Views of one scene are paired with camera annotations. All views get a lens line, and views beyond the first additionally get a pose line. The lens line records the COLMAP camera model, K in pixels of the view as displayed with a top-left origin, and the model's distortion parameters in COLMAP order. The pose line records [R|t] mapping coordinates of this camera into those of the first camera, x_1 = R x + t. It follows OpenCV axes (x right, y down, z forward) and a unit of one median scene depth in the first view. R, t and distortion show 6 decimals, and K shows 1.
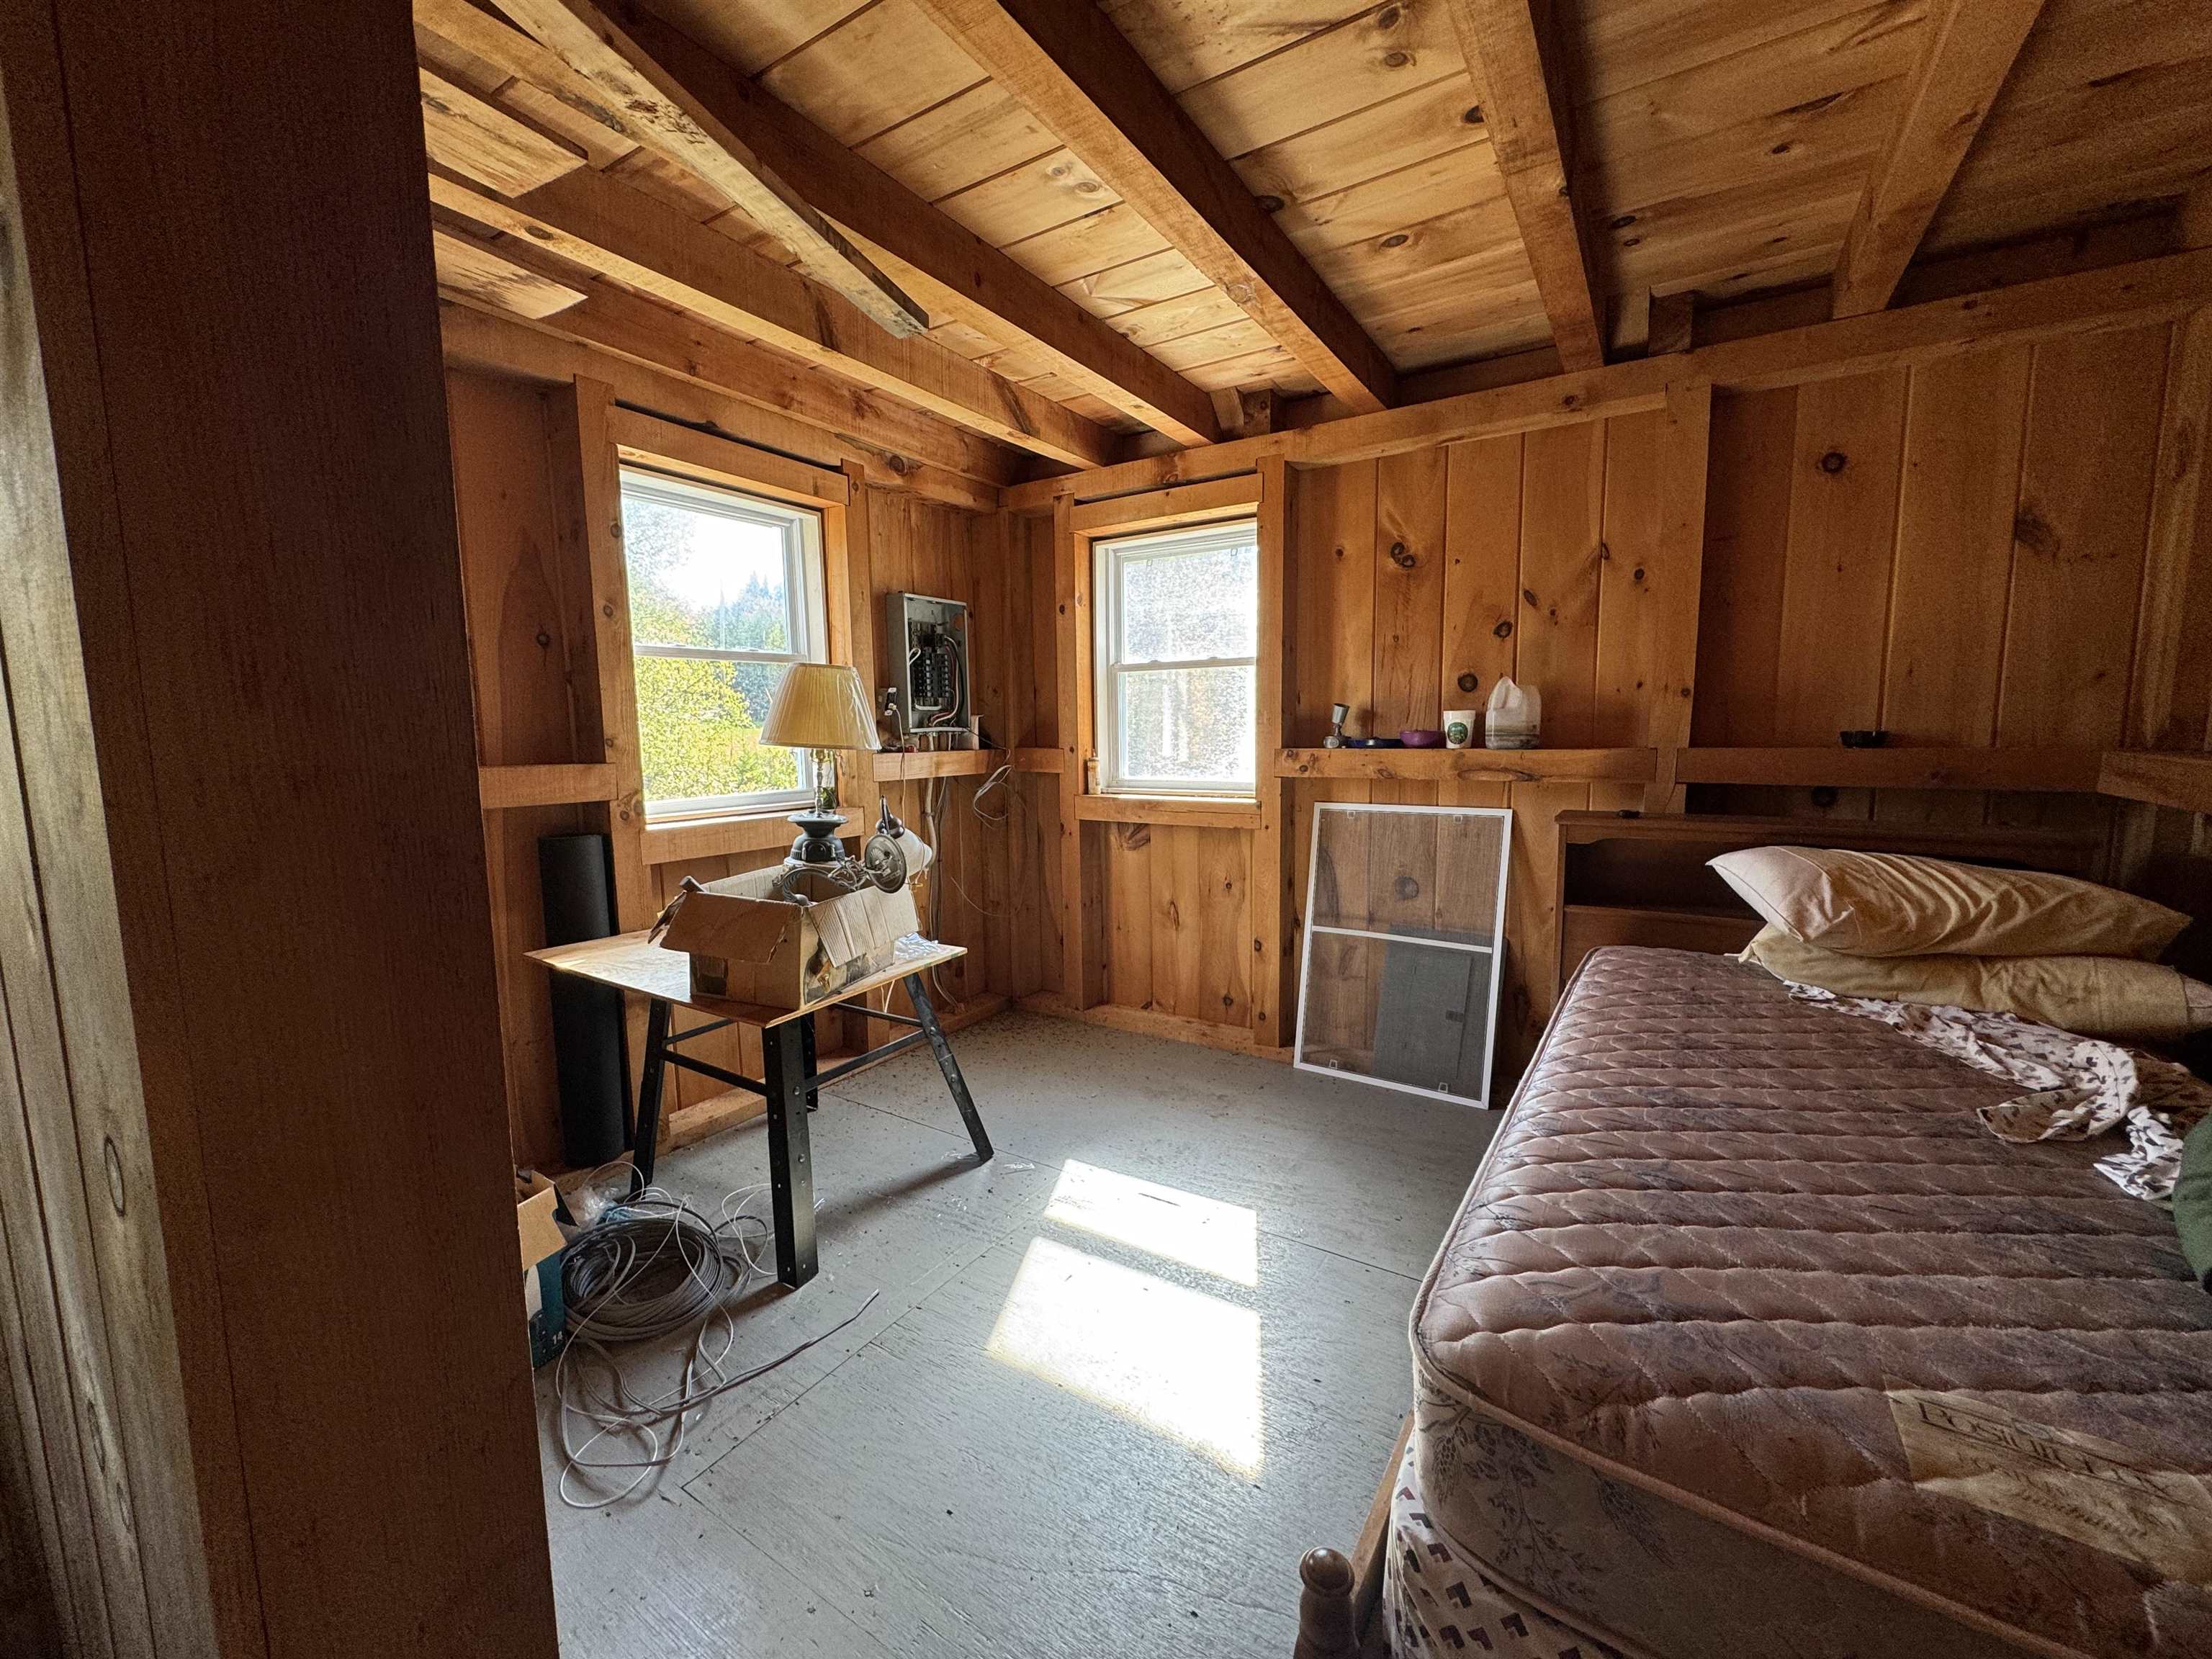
lens RADIAL K [[882.2, 0, 1106.0], [0, 882.2, 829.5], [0, 0, 1]] dist [-0.000172, -0.000268]
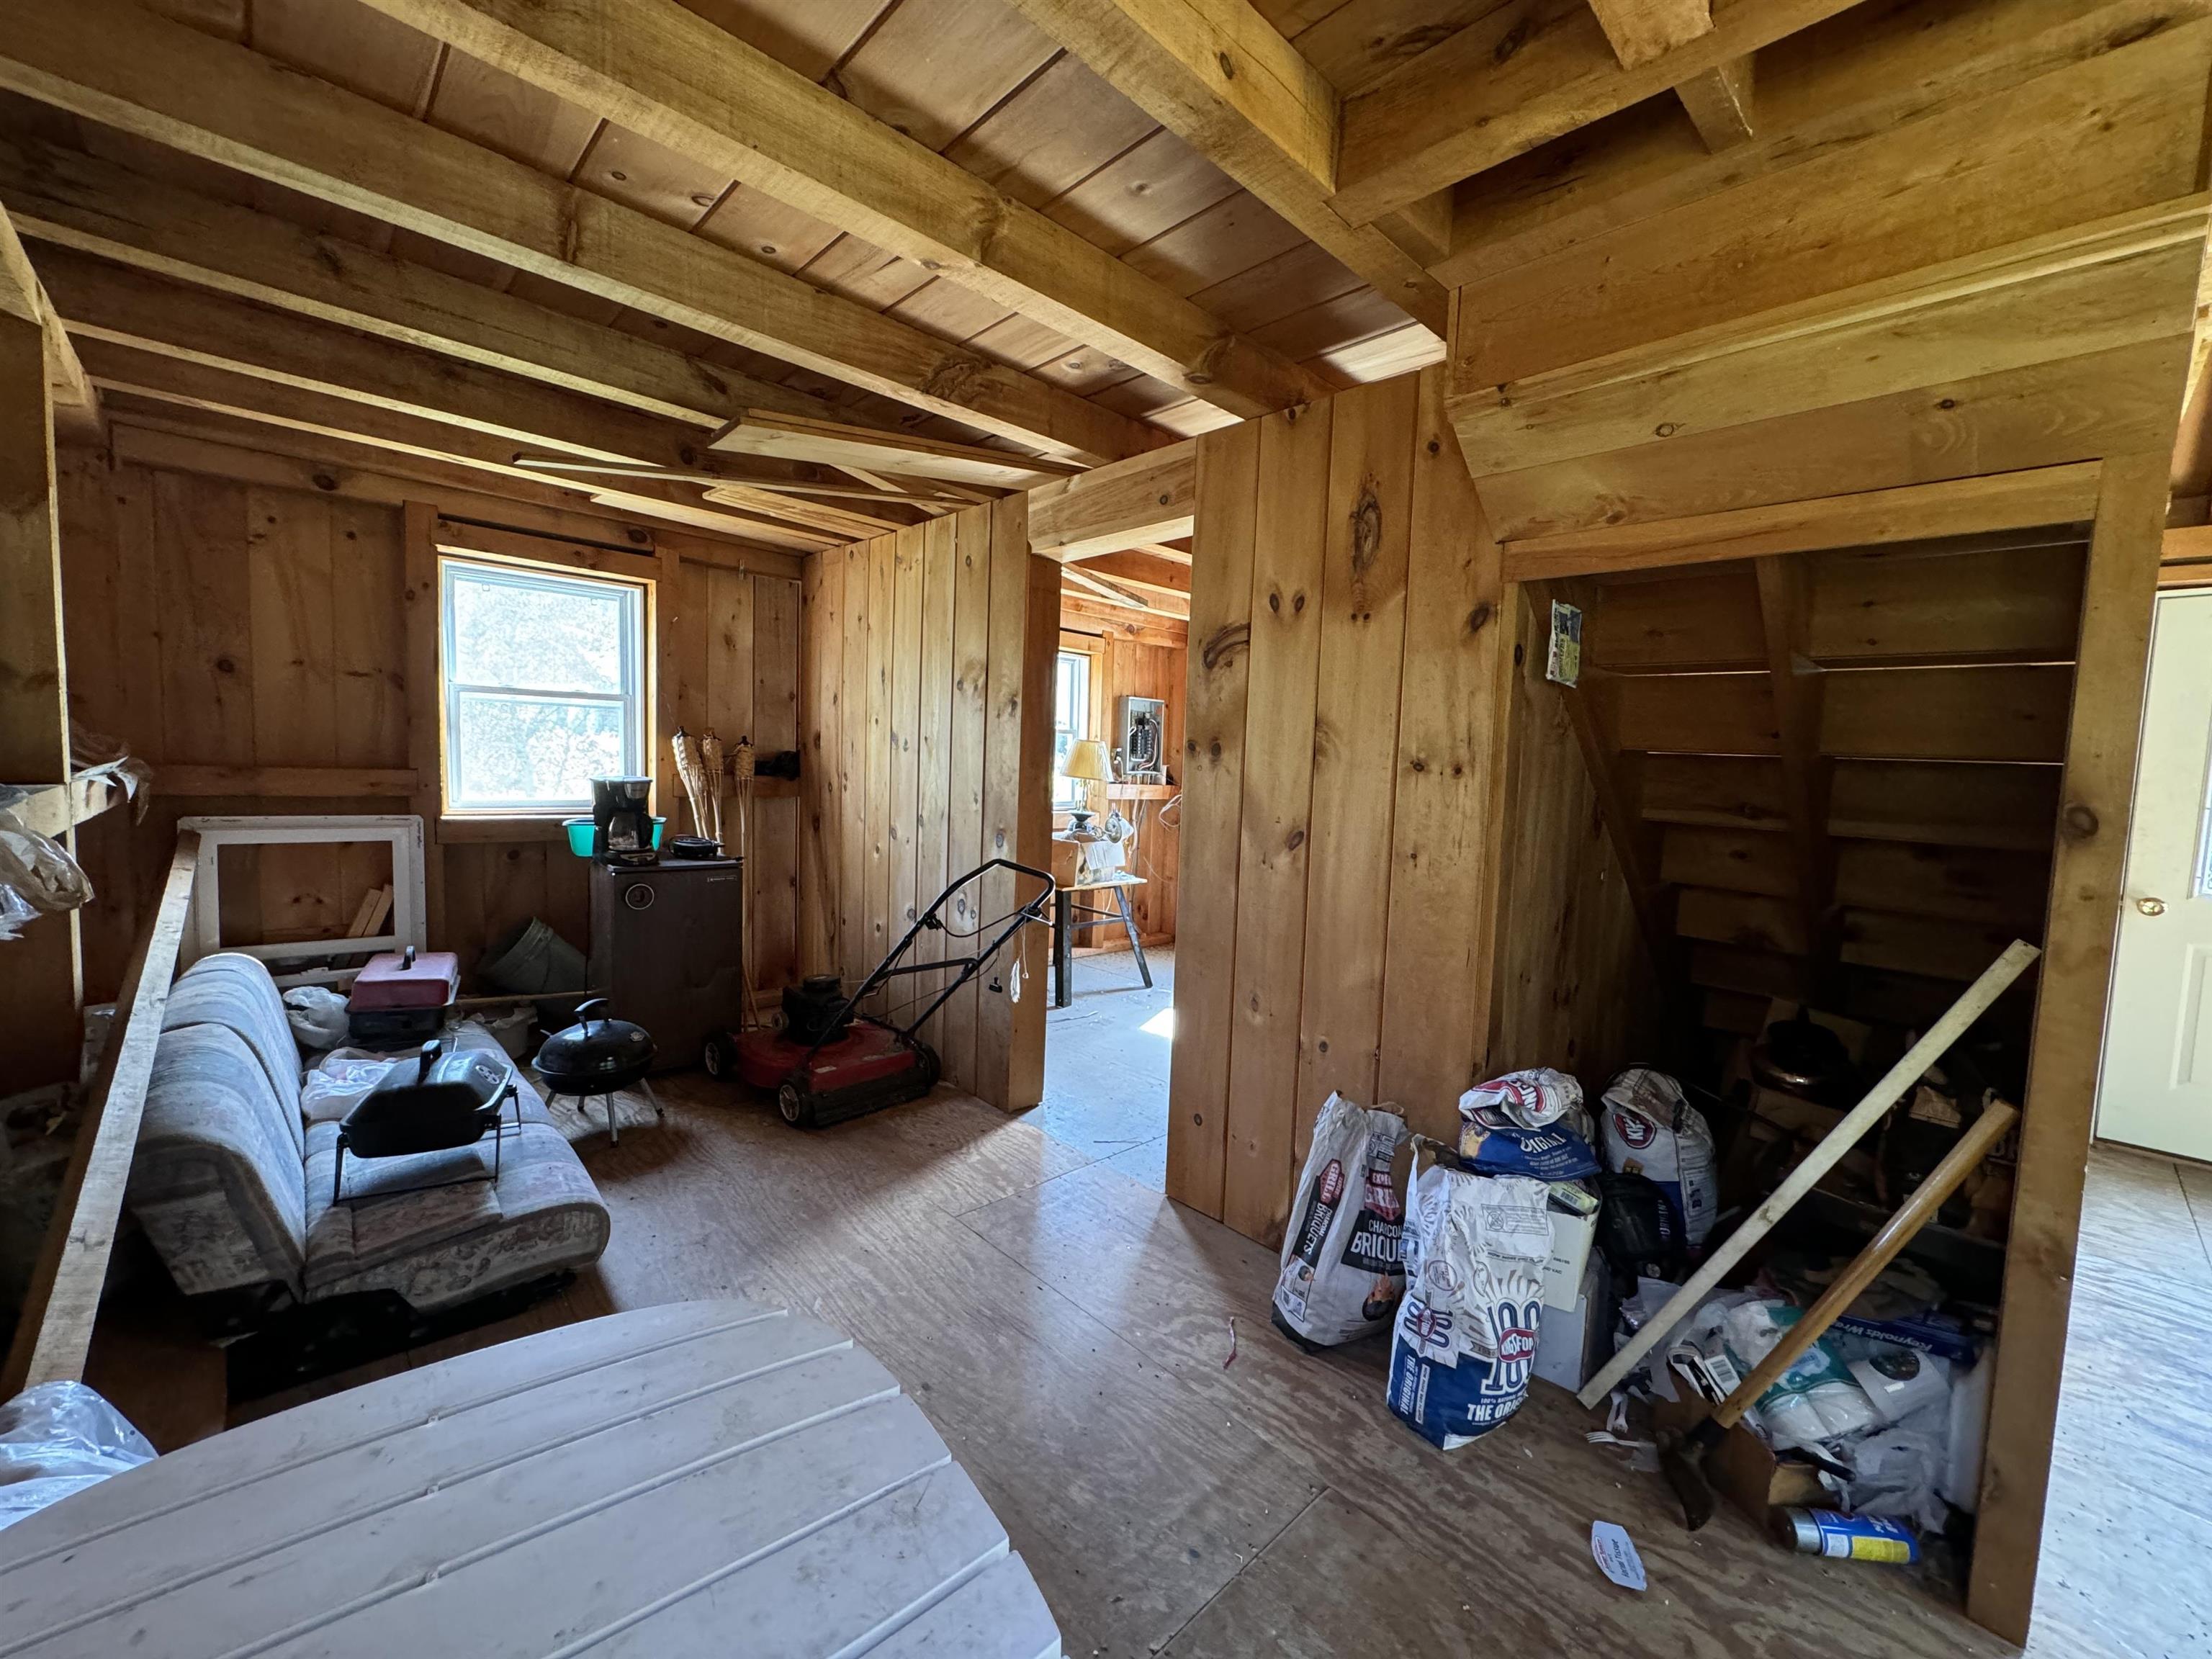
lens RADIAL K [[882.2, 0, 1106.0], [0, 882.2, 829.5], [0, 0, 1]] dist [-0.000172, -0.000268]
pose [[0.970676, 0.064328, -0.231626, 0.166269], [-0.075231, 0.996421, -0.038544, 0.079766], [0.228317, 0.054839, 0.972041, -0.780197]]
